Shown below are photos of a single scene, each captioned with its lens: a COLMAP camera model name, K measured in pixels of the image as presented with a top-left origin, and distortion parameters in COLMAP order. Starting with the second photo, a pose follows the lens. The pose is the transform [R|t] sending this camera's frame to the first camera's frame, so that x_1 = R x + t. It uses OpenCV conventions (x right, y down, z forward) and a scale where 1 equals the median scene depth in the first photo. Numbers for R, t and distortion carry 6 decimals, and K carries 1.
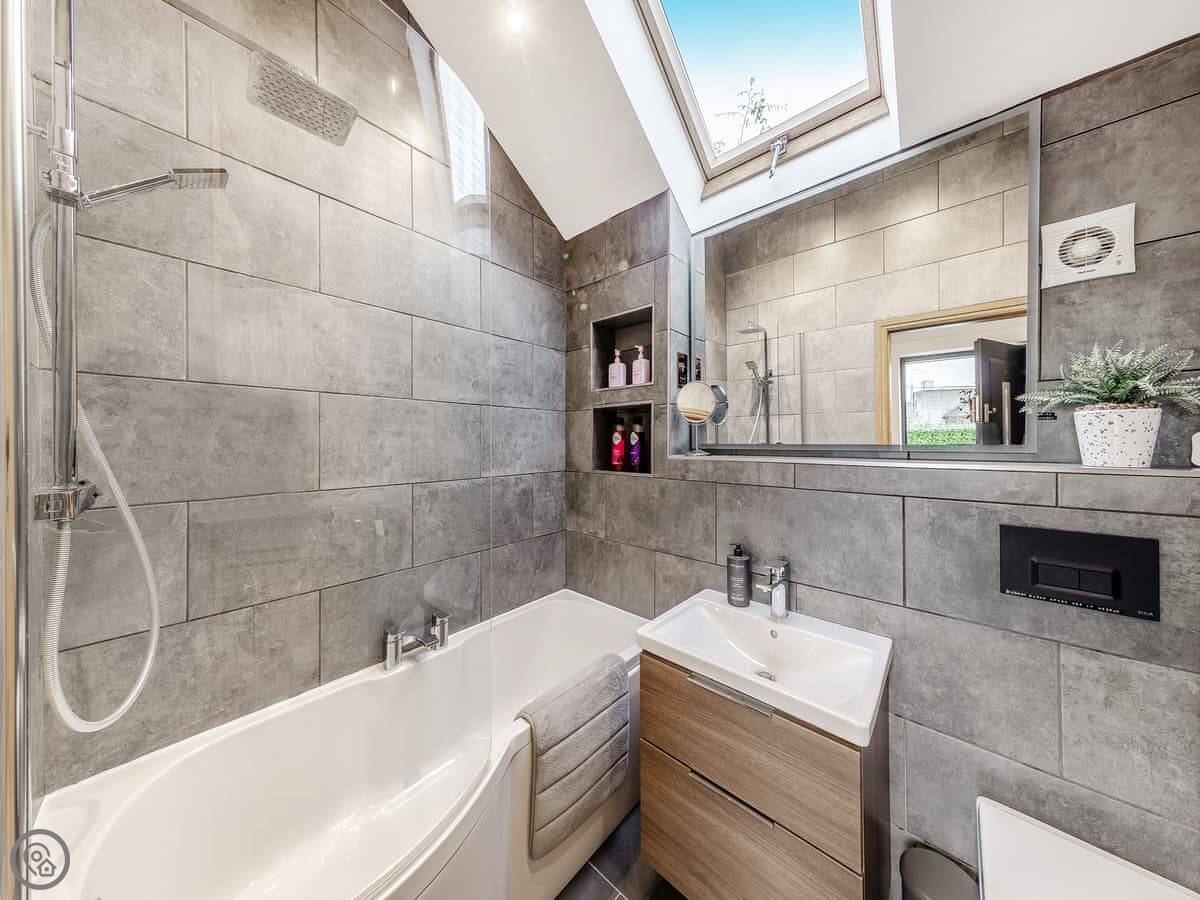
lens RADIAL K [[374.9, 0, 593.1], [0, 374.9, 442.9], [0, 0, 1]] dist [0.000840, -0.000117]
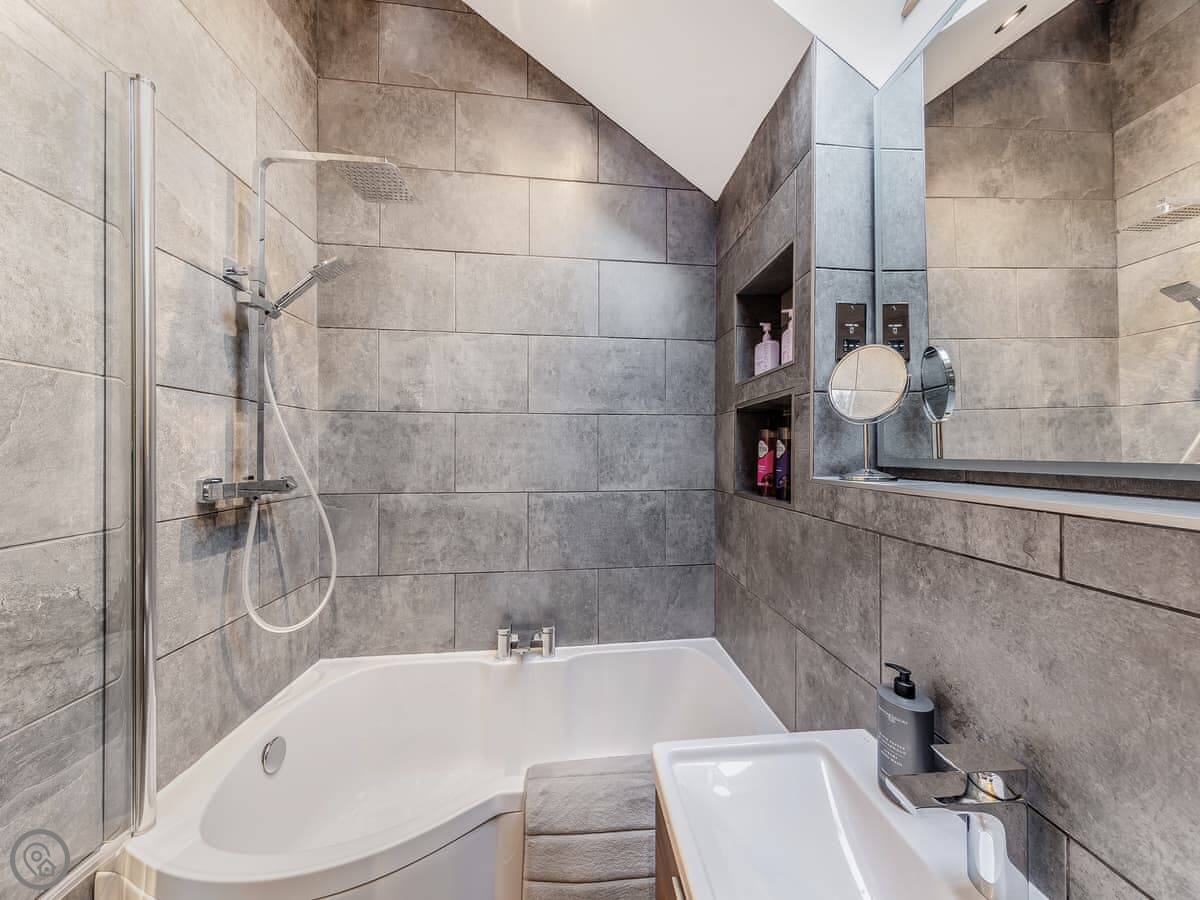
lens RADIAL K [[366.4, 0, 604.3], [0, 366.4, 452.2], [0, 0, 1]] dist [-0.000602, -0.000094]
pose [[0.749325, 0.000585, -0.662202, 0.332037], [-0.003390, 0.999990, -0.002952, -0.003035], [0.662194, 0.004457, 0.749320, 0.324151]]
